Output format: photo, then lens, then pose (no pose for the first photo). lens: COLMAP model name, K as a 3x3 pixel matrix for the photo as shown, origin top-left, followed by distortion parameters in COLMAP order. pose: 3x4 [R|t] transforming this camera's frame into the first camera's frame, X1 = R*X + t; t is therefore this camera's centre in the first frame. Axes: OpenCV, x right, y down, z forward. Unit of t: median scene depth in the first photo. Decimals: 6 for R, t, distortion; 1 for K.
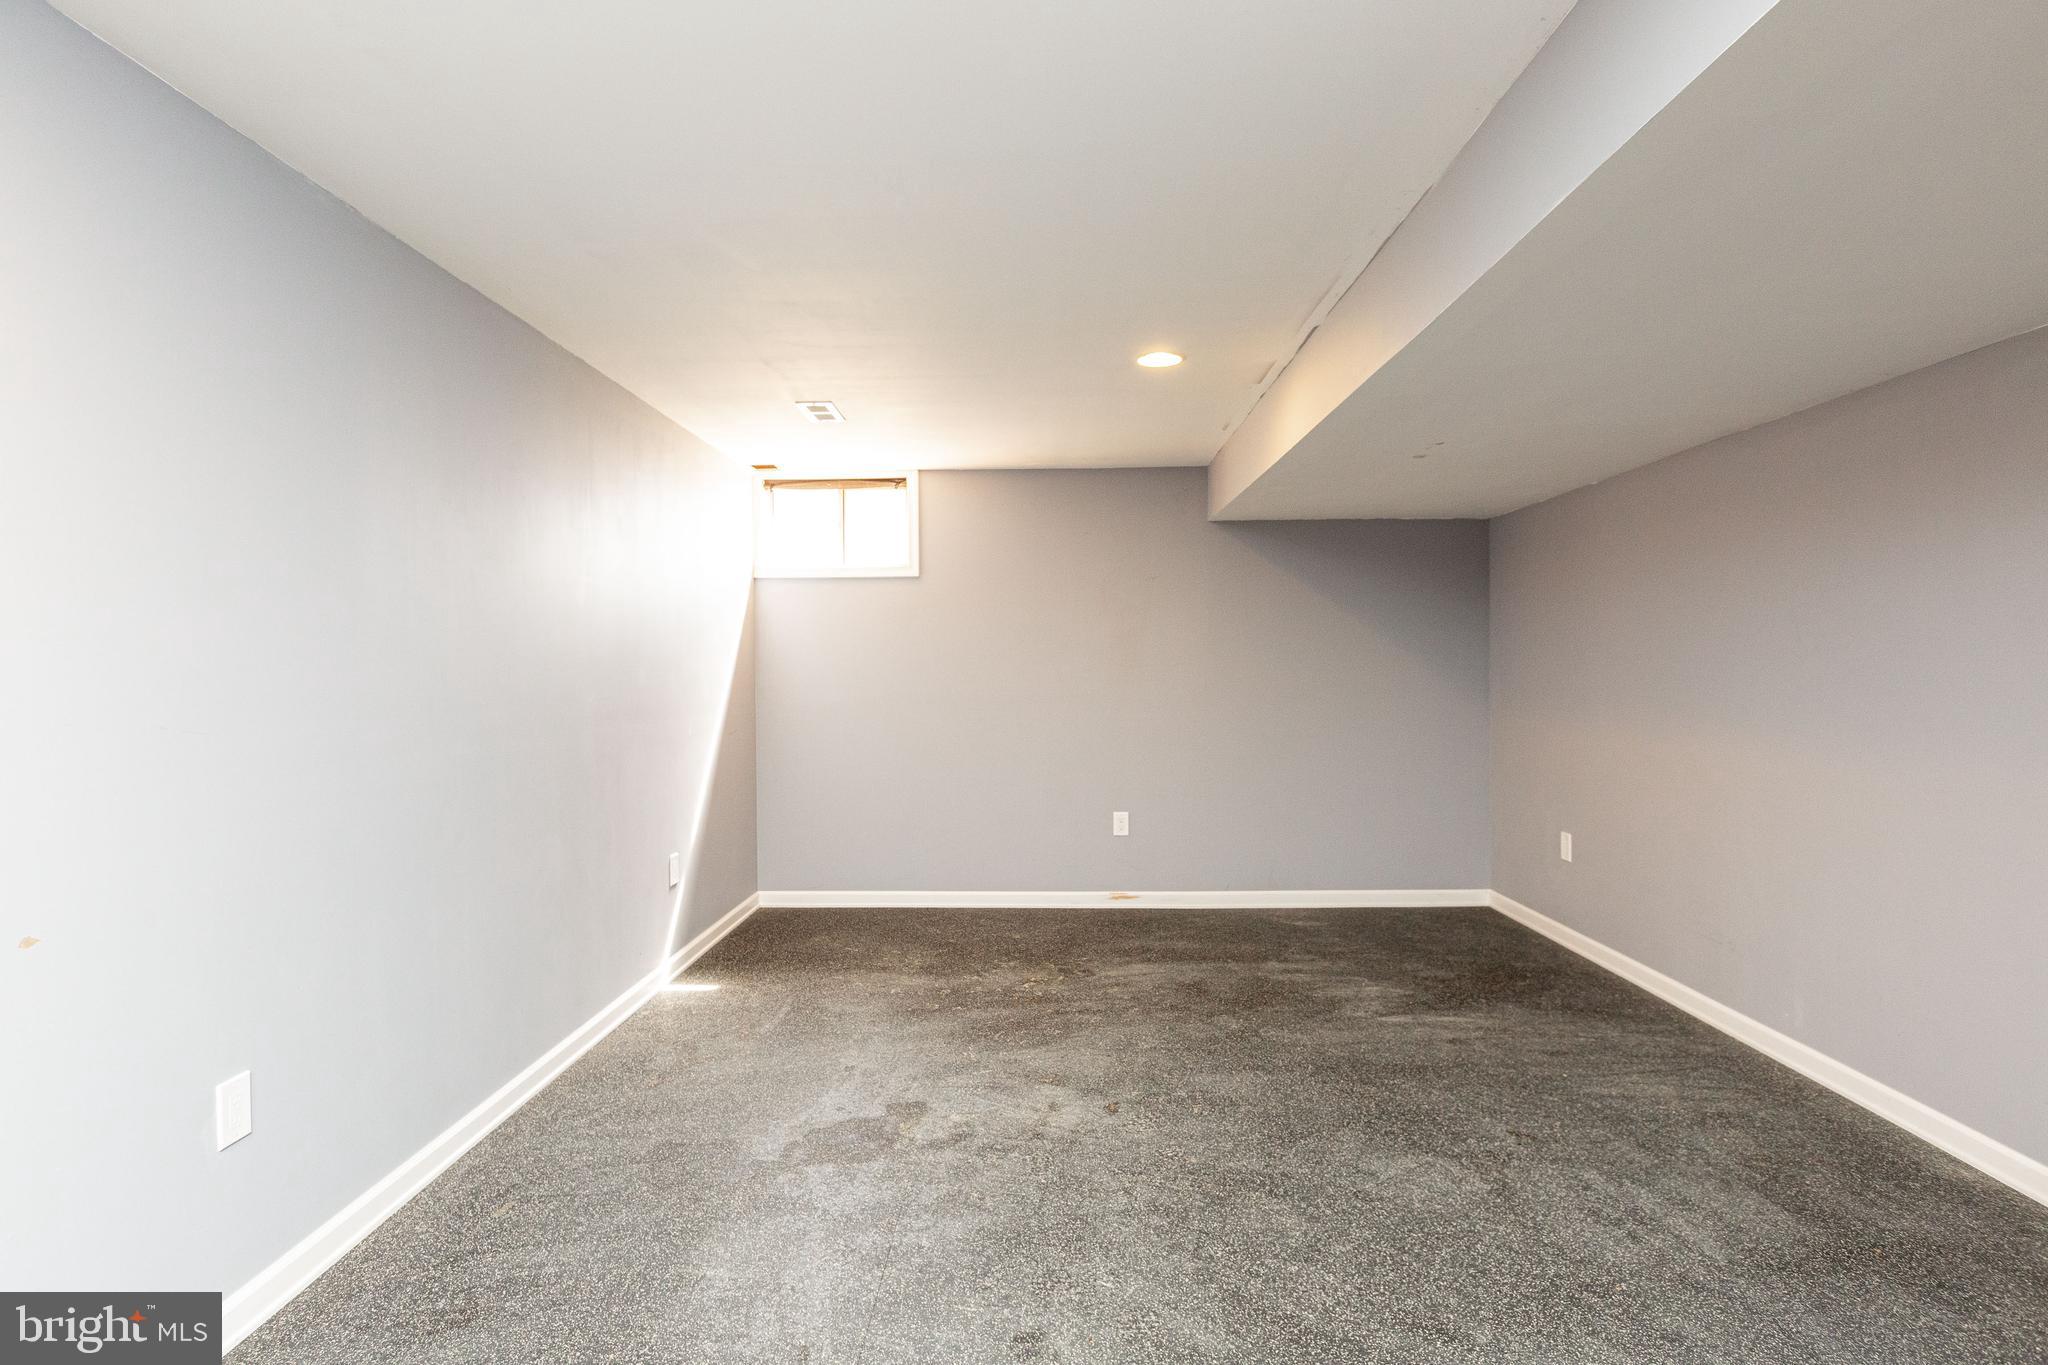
lens RADIAL K [[1075.1, 0, 1028.5], [0, 1075.1, 675.6], [0, 0, 1]] dist [0.000438, 0.000077]
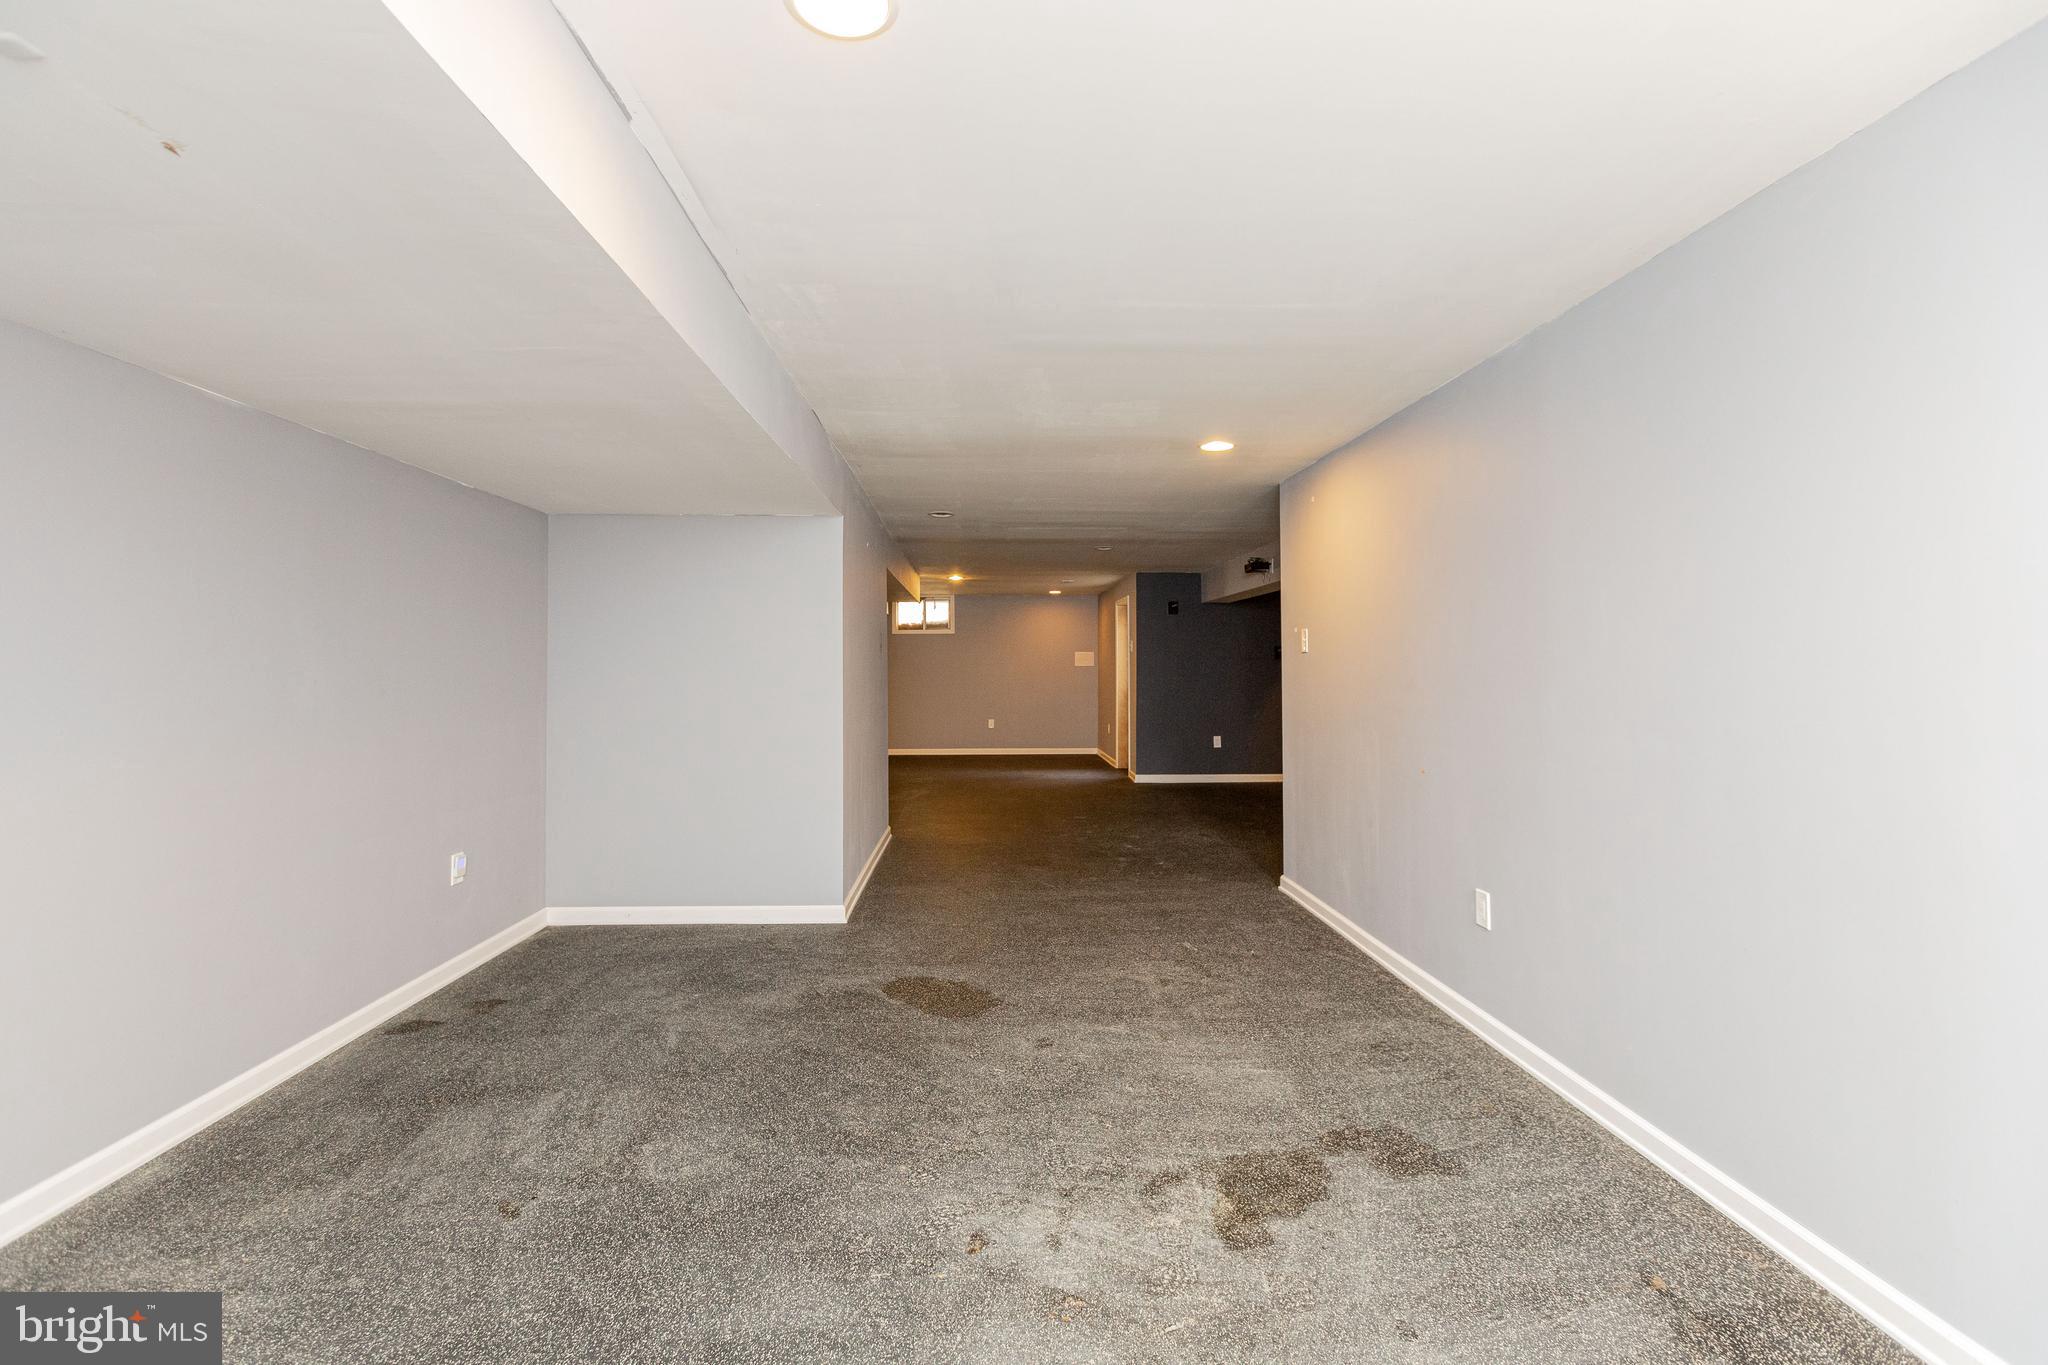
lens RADIAL K [[910.5, 0, 1011.8], [0, 910.5, 678.9], [0, 0, 1]] dist [0.004132, -0.001013]
pose [[-0.998482, 0.009809, -0.054197, 0.096095], [0.008908, 0.999818, 0.016851, -0.010669], [0.054352, 0.016343, -0.998388, 1.856474]]
